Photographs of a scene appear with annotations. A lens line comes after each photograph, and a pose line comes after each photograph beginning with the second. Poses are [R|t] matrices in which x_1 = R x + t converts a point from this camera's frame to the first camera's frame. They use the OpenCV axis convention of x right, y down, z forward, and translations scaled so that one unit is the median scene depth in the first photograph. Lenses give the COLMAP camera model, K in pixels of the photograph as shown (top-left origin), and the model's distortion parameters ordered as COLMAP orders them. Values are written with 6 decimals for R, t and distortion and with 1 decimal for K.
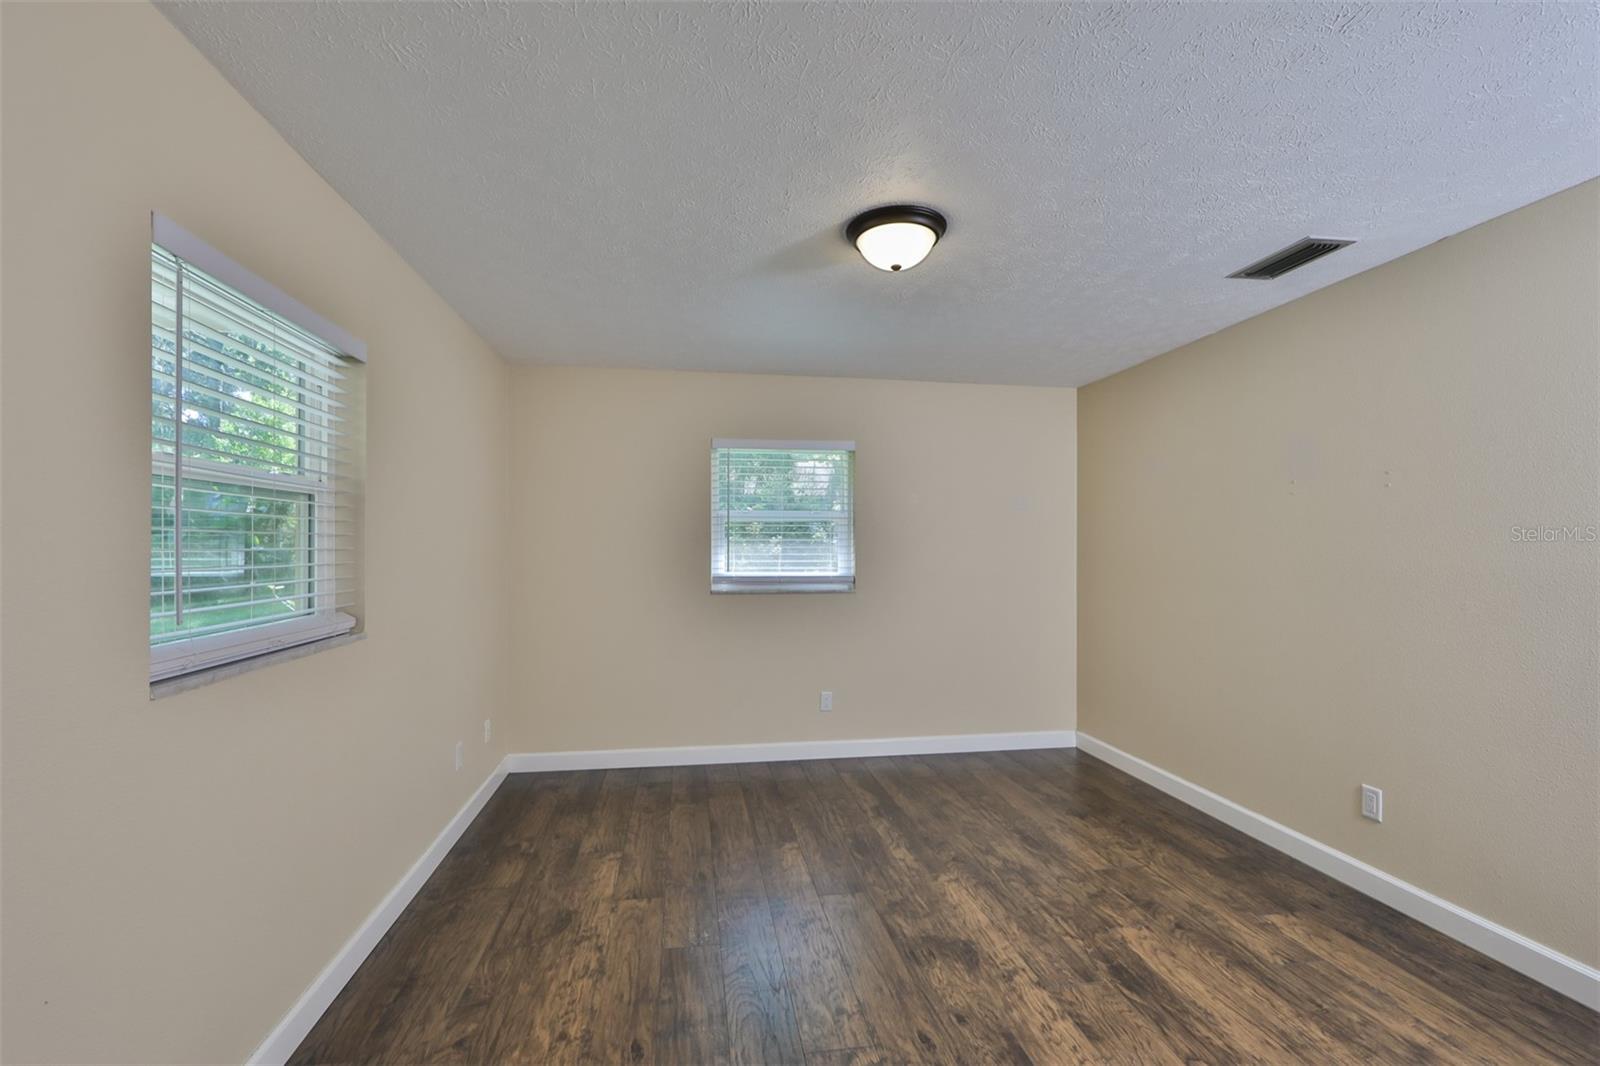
lens RADIAL K [[680.4, 0, 807.2], [0, 680.4, 550.5], [0, 0, 1]] dist [-0.014634, 0.001144]
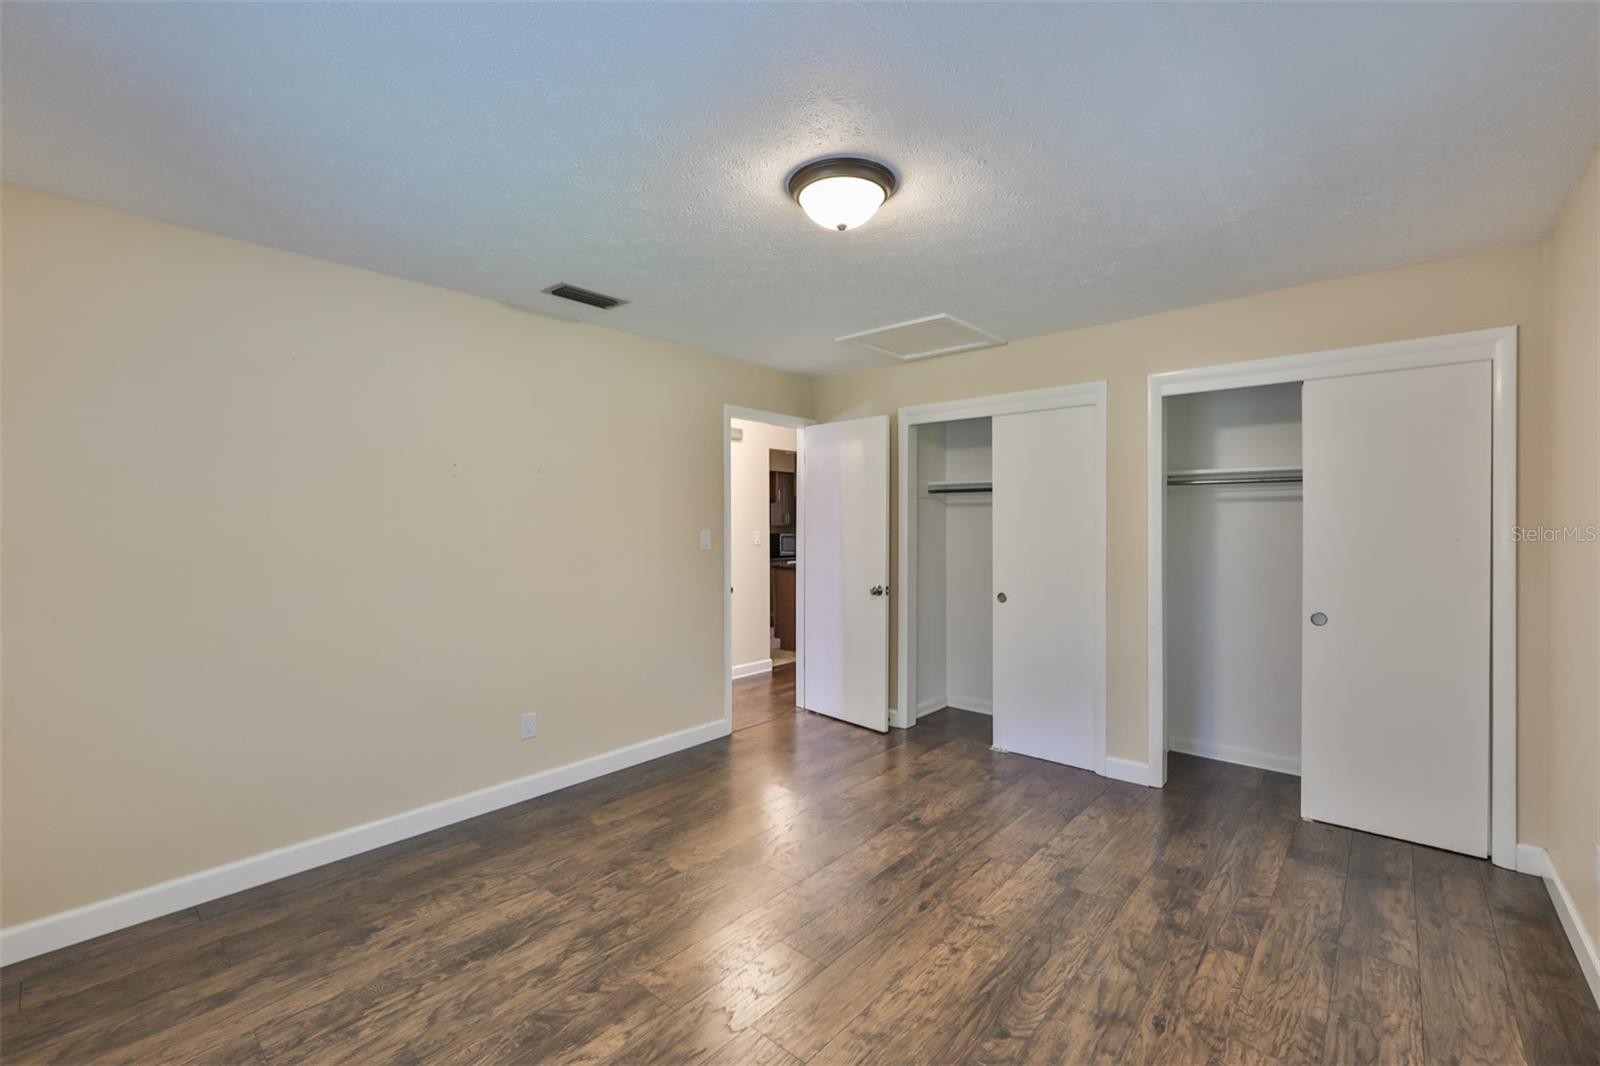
lens RADIAL K [[669.9, 0, 785.7], [0, 669.9, 537.0], [0, 0, 1]] dist [-0.015147, 0.001058]
pose [[-0.610708, -0.012316, 0.791760, -0.408747], [0.009181, 0.999702, 0.022632, -0.008693], [-0.791803, 0.021091, -0.610413, 1.210352]]
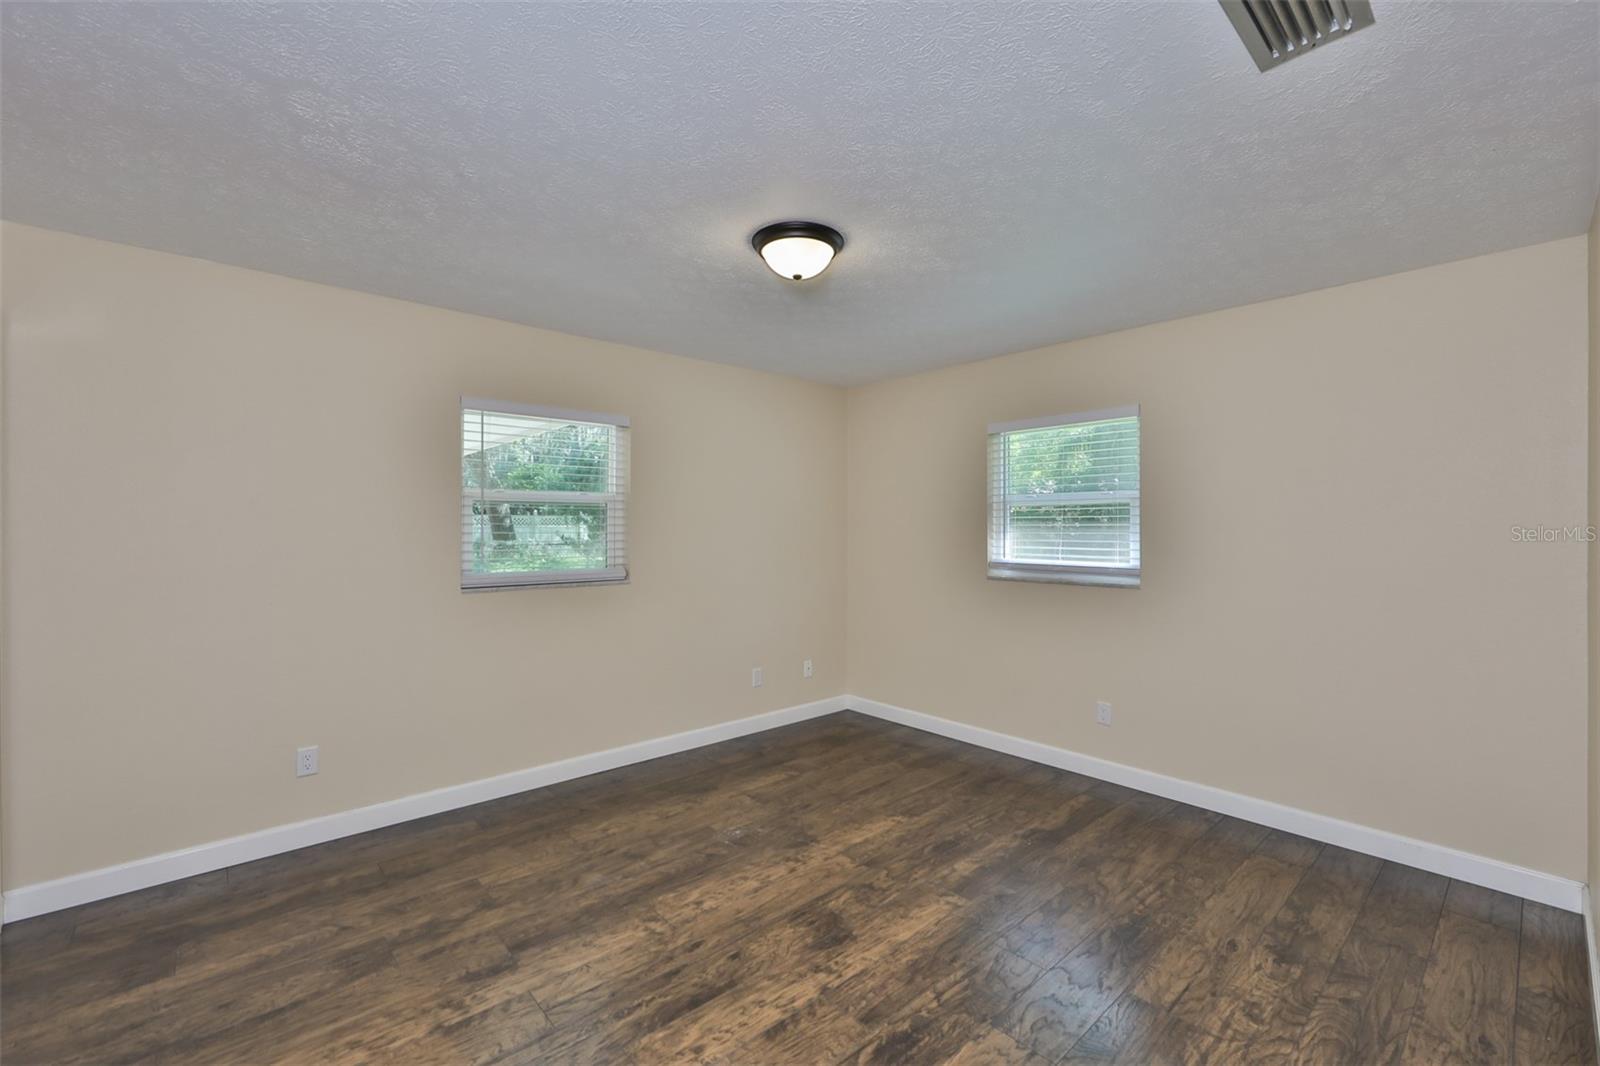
lens RADIAL K [[684.8, 0, 800.0], [0, 684.8, 533.0], [0, 0, 1]] dist [-0.015988, 0.000704]
pose [[0.532793, 0.005640, -0.846227, 0.791160], [-0.007020, 0.999973, 0.002244, -0.005947], [0.846216, 0.004745, 0.532819, 0.313548]]
